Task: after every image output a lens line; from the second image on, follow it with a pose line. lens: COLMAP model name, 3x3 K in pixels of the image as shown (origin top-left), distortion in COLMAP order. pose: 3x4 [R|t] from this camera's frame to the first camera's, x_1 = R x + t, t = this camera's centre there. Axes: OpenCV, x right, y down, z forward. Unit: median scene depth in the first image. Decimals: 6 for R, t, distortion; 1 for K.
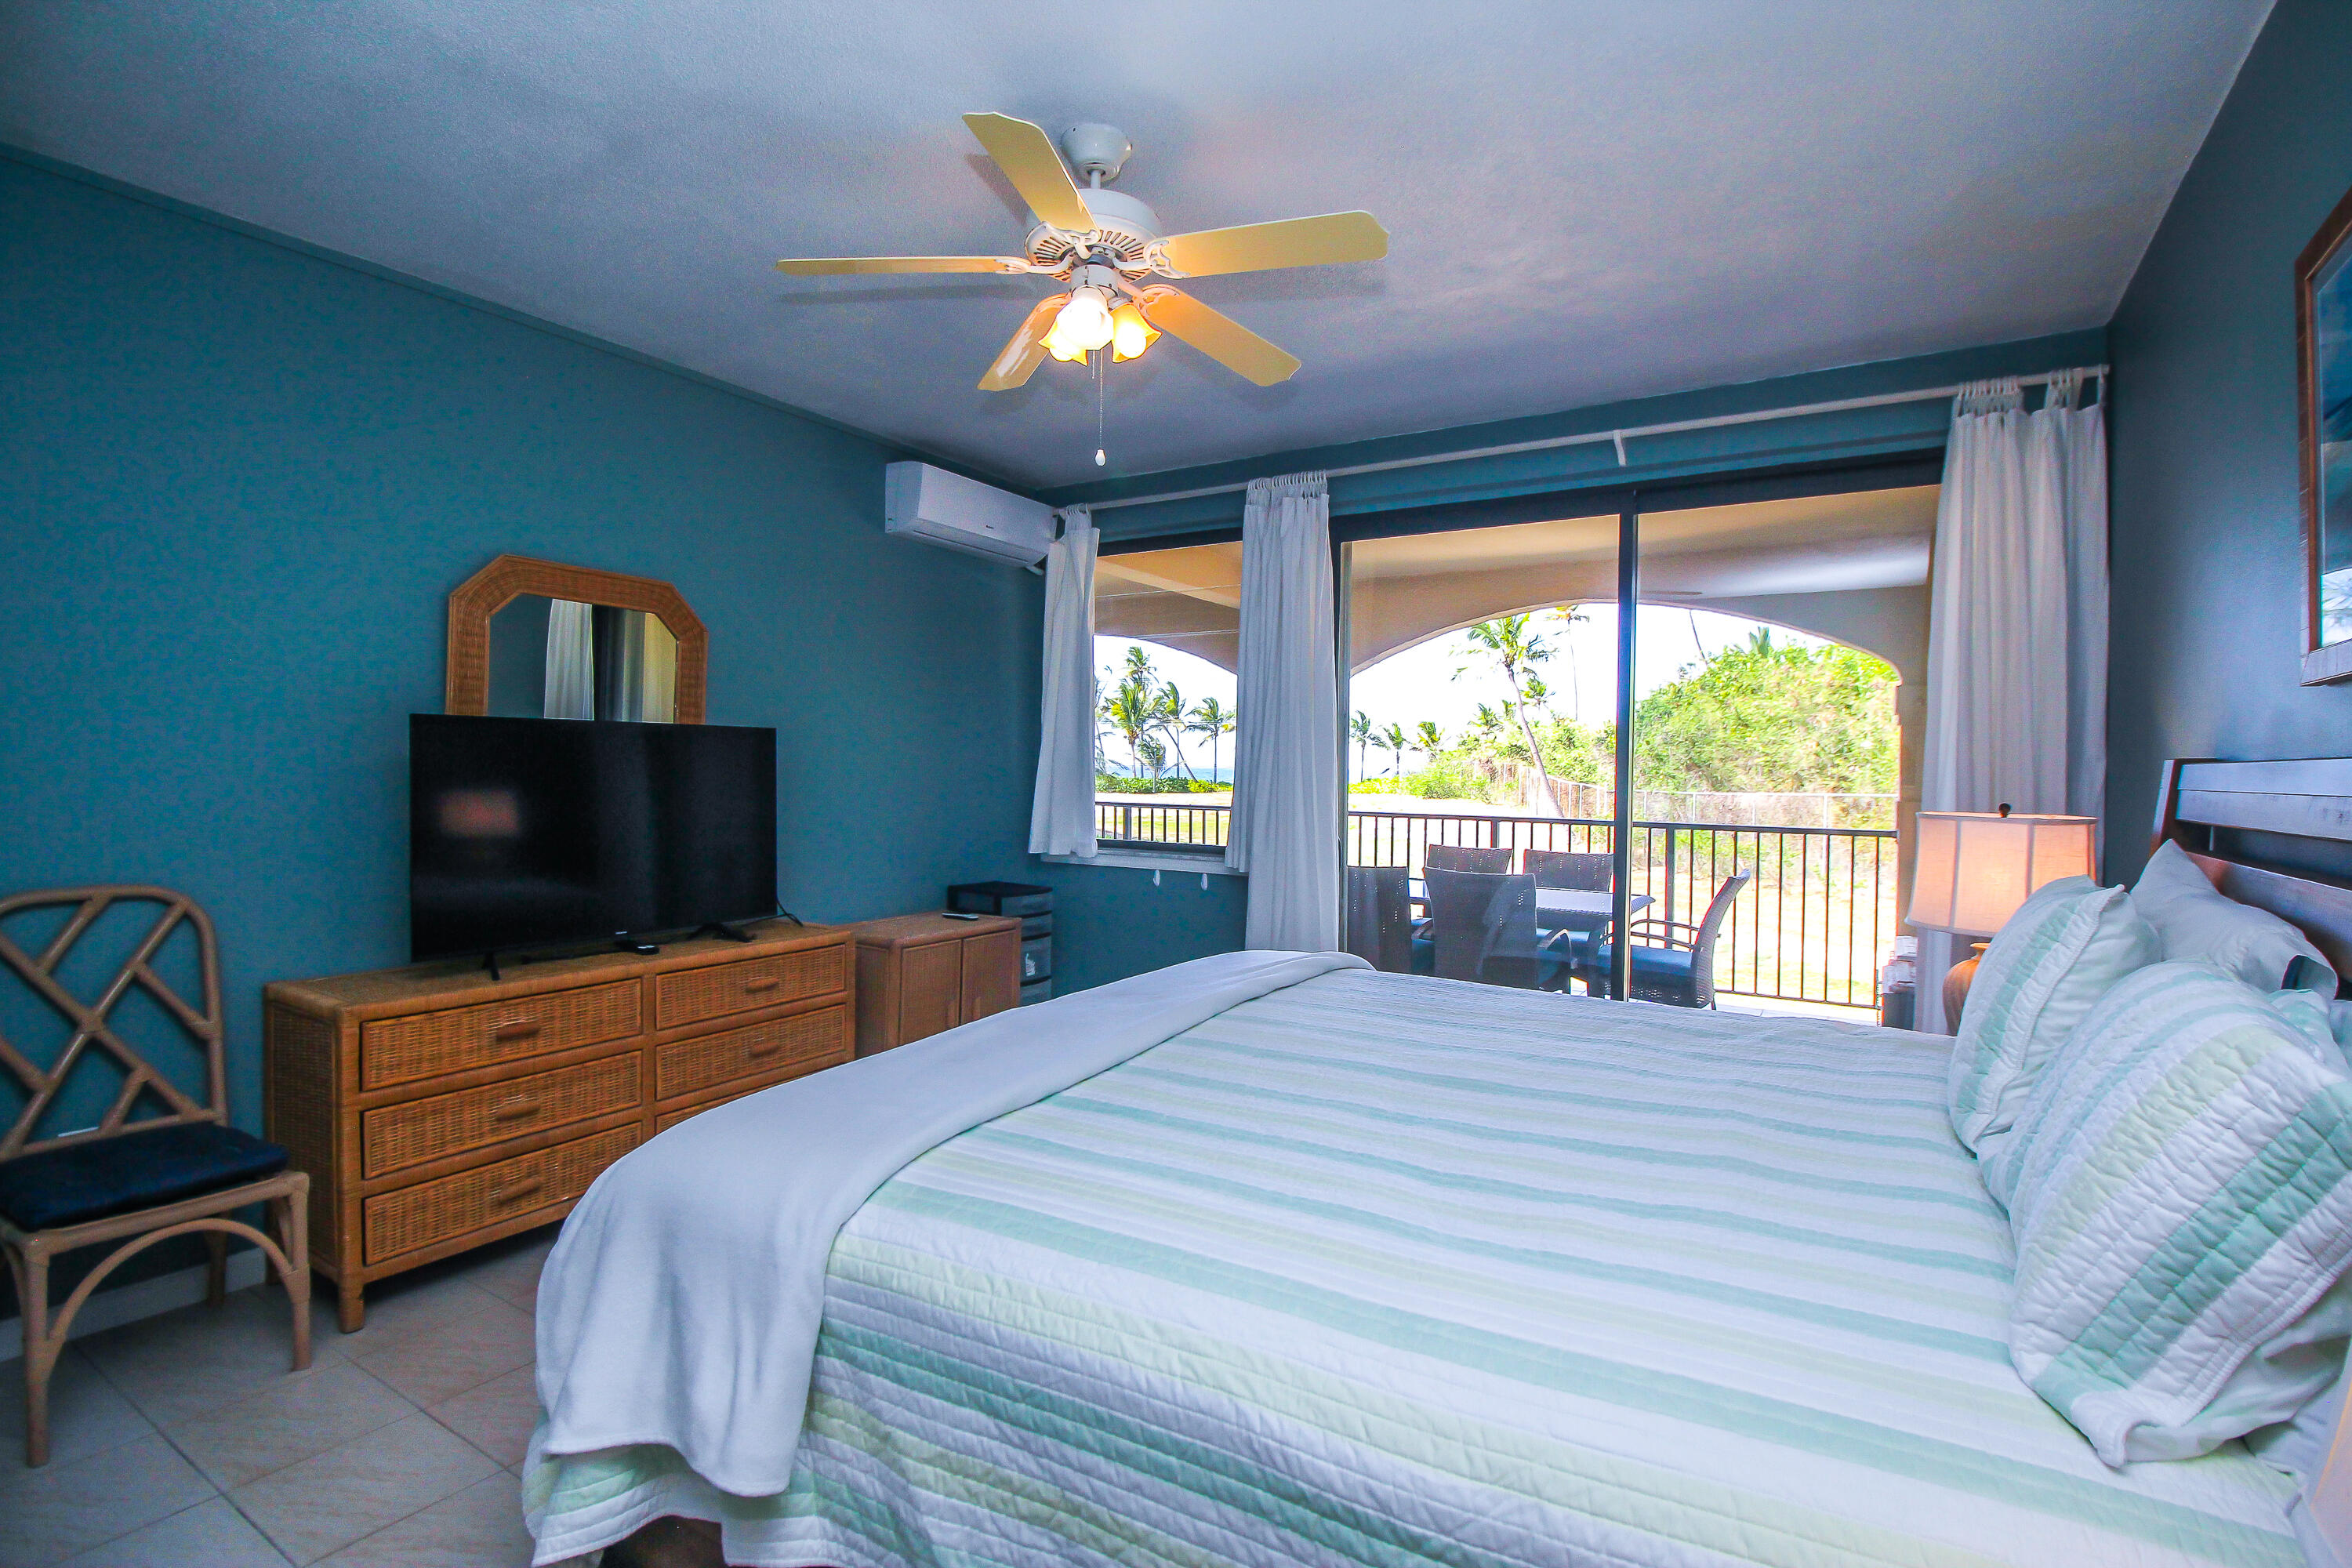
lens RADIAL K [[1104.3, 0, 1175.9], [0, 1104.3, 787.0], [0, 0, 1]] dist [-0.003164, -0.002188]
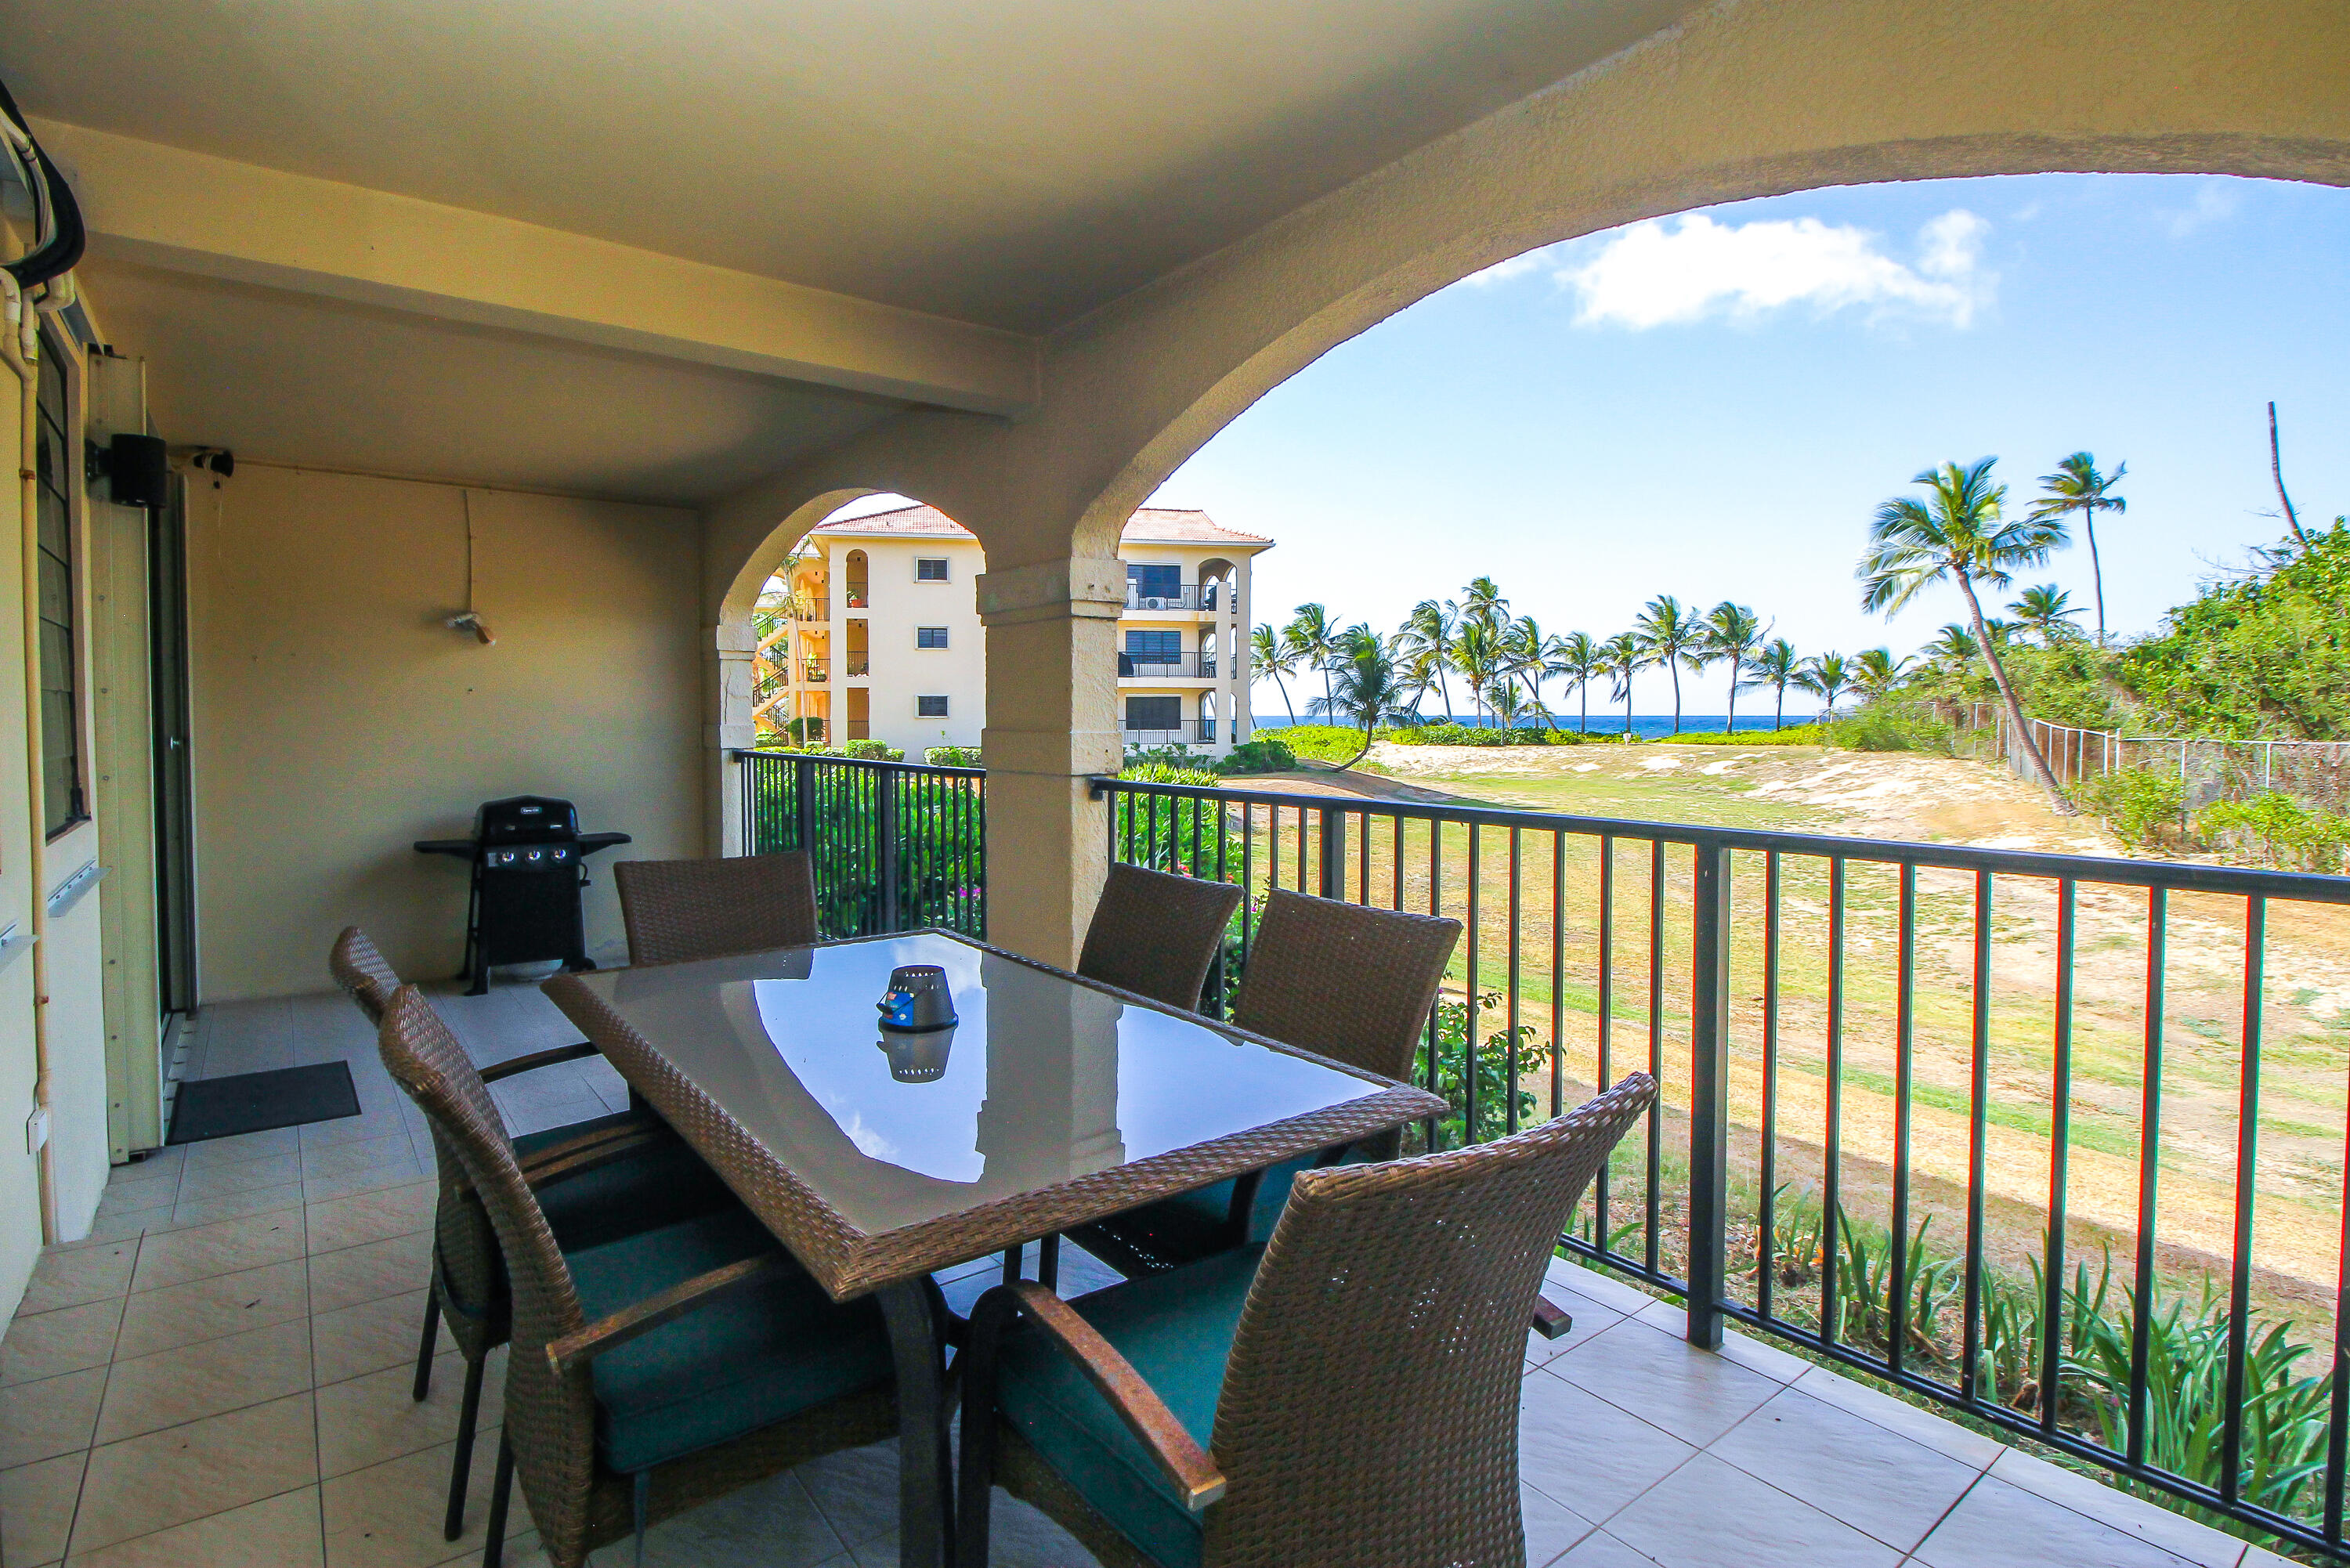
lens RADIAL K [[1103.3, 0, 1186.7], [0, 1103.3, 773.9], [0, 0, 1]] dist [-0.003164, -0.002188]
pose [[0.929887, 0.004138, -0.367821, 0.068911], [0.007483, 0.999517, 0.030164, -0.000134], [0.367768, -0.030801, 0.929407, 0.093940]]
